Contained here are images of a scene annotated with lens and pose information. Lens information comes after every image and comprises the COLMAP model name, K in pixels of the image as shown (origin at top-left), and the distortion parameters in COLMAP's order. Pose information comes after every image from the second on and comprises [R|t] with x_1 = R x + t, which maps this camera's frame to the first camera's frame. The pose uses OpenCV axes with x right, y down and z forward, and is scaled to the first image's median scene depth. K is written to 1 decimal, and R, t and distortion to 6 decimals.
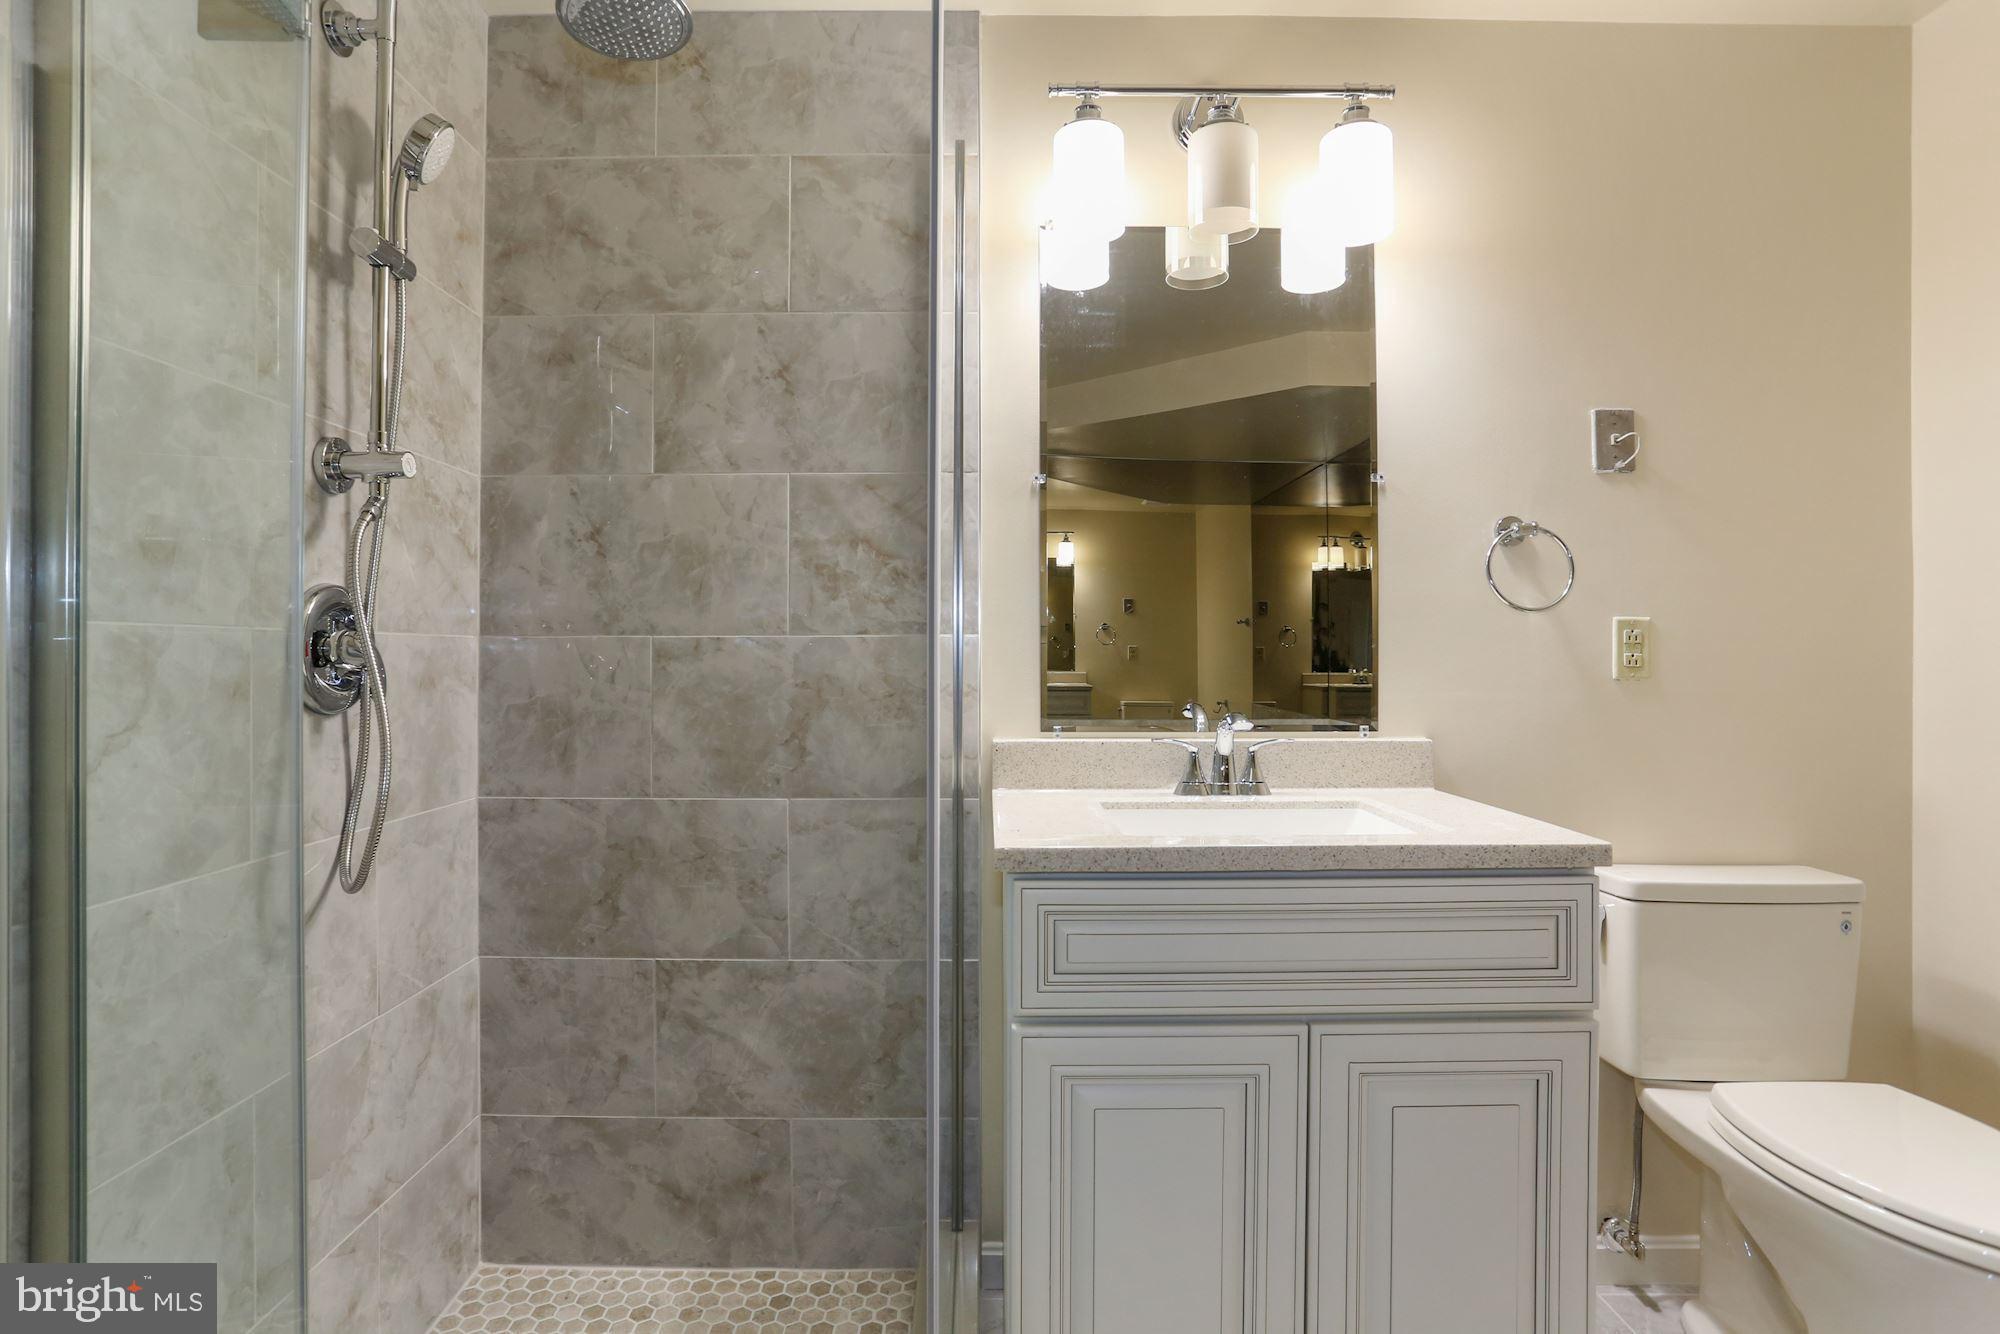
lens RADIAL K [[977.8, 0, 1032.4], [0, 977.8, 657.5], [0, 0, 1]] dist [-0.049995, 0.029518]
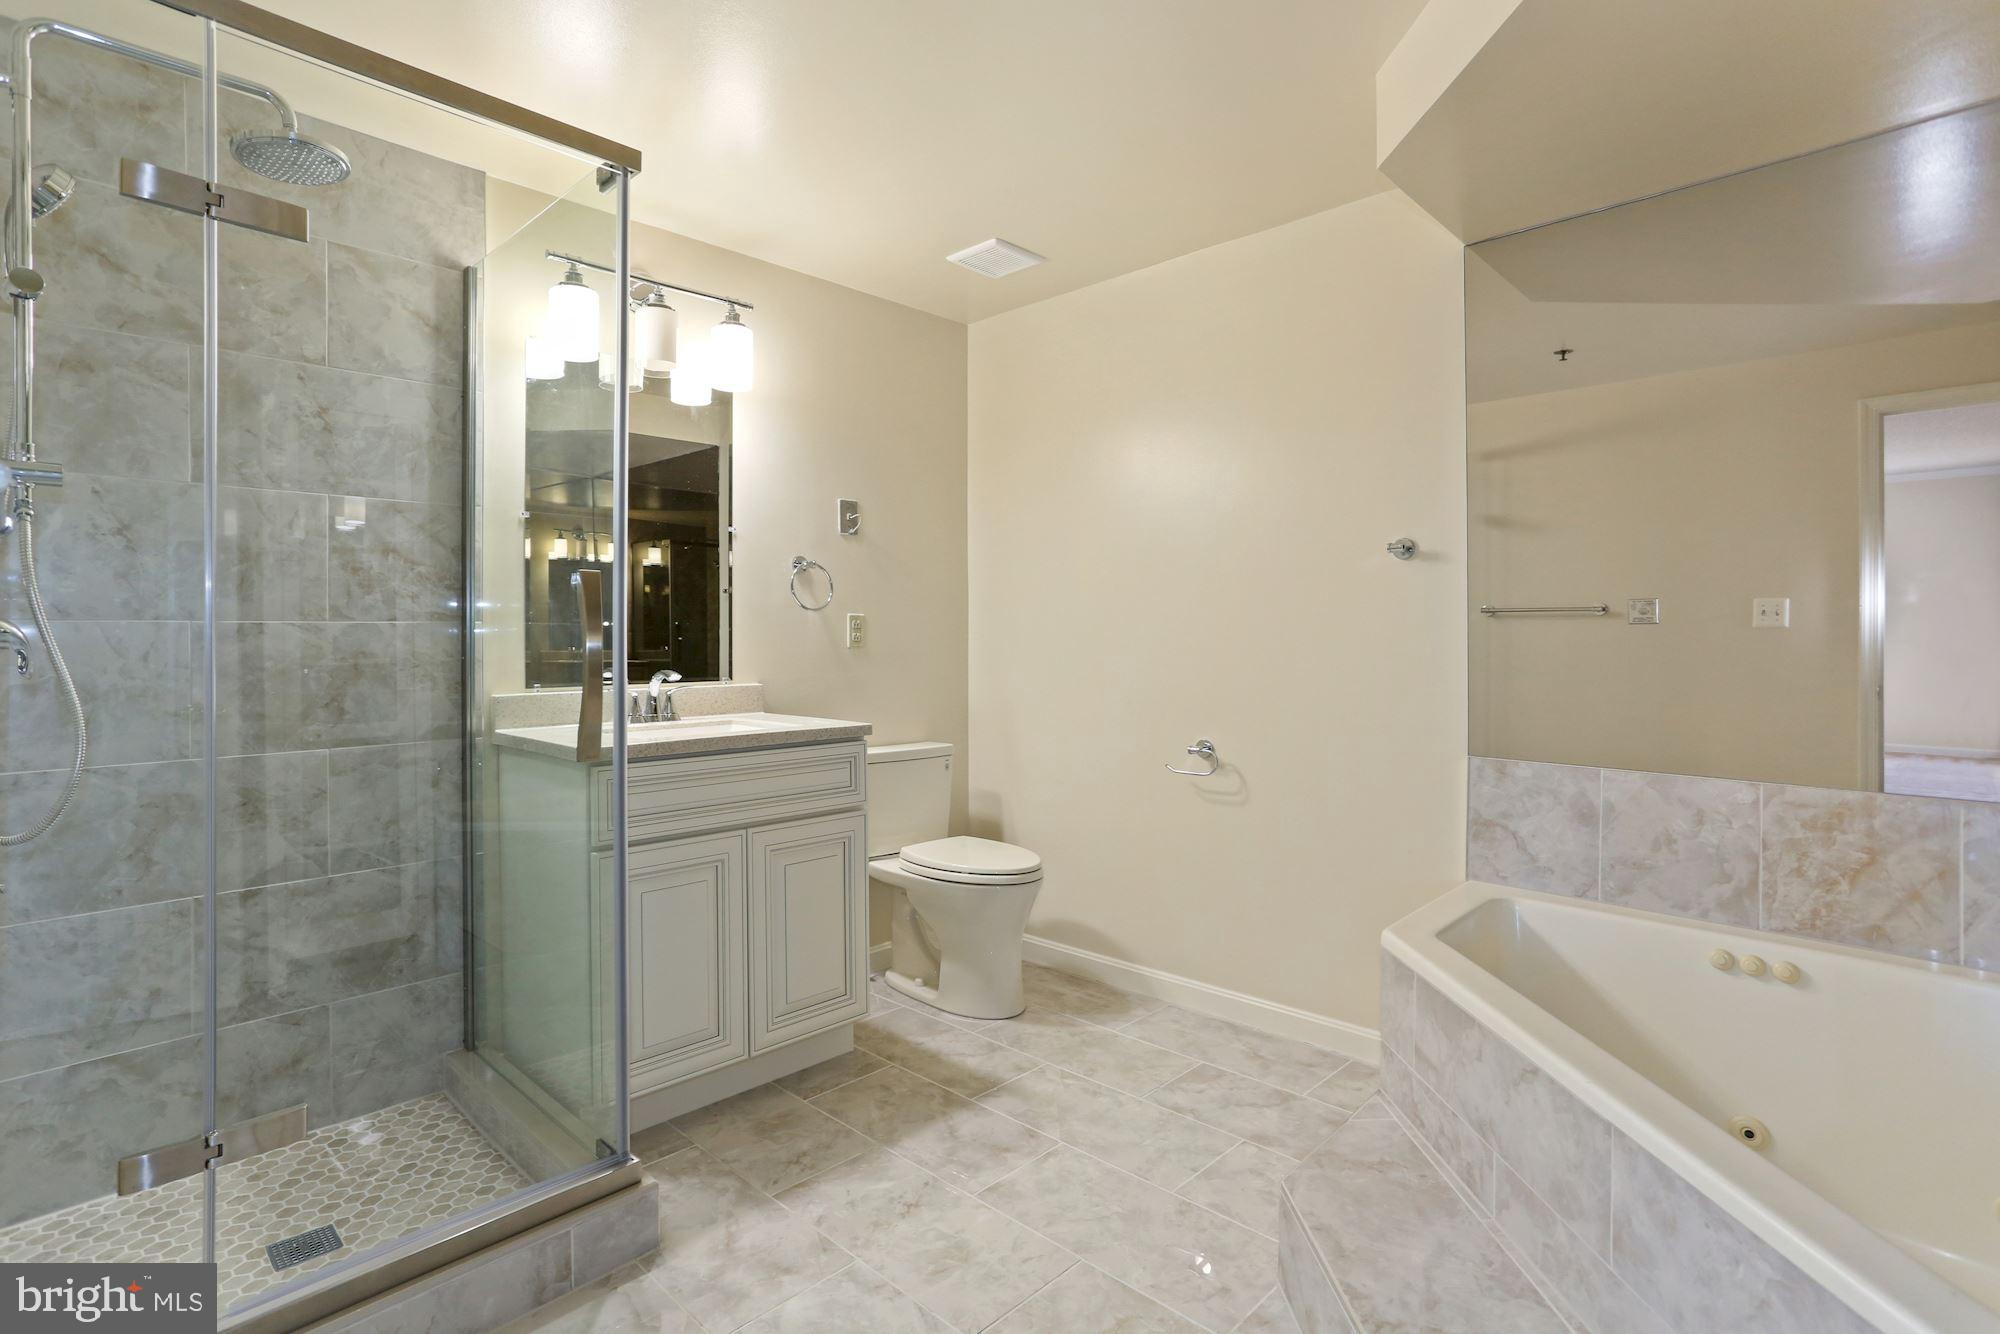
lens RADIAL K [[977.8, 0, 989.5], [0, 977.8, 646.4], [0, 0, 1]] dist [-0.049995, 0.029518]
pose [[0.698293, -0.011762, 0.715716, -0.545815], [0.005199, 0.999922, 0.011359, 0.000542], [-0.715794, -0.004211, 0.698299, -0.495911]]
